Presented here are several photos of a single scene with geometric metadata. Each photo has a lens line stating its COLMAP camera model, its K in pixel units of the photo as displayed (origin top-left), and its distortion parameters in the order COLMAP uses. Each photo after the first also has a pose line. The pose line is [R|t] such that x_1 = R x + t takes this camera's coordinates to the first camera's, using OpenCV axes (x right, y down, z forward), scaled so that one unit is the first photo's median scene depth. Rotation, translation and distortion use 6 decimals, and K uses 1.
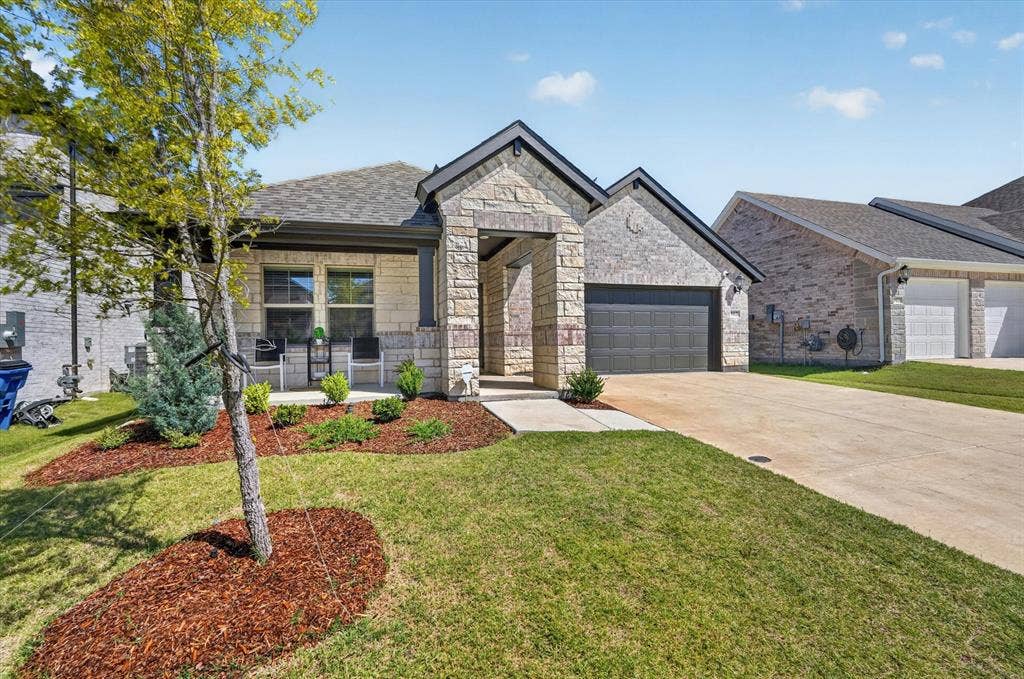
lens RADIAL K [[451.6, 0, 512.0], [0, 451.6, 339.5], [0, 0, 1]] dist [-0.002502, -0.000003]
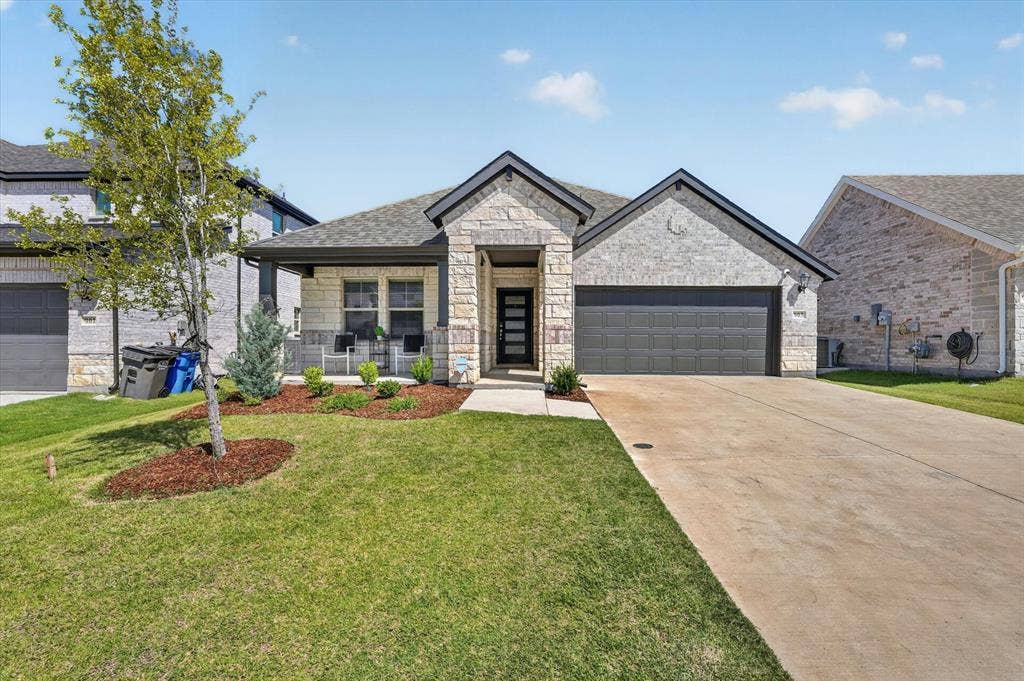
lens RADIAL K [[455.8, 0, 512.5], [0, 455.8, 343.6], [0, 0, 1]] dist [-0.005654, 0.000153]
pose [[0.949227, 0.017915, -0.314080, 0.326010], [-0.015556, 0.999829, 0.010018, 0.002236], [0.314206, -0.004624, 0.949344, -0.097404]]
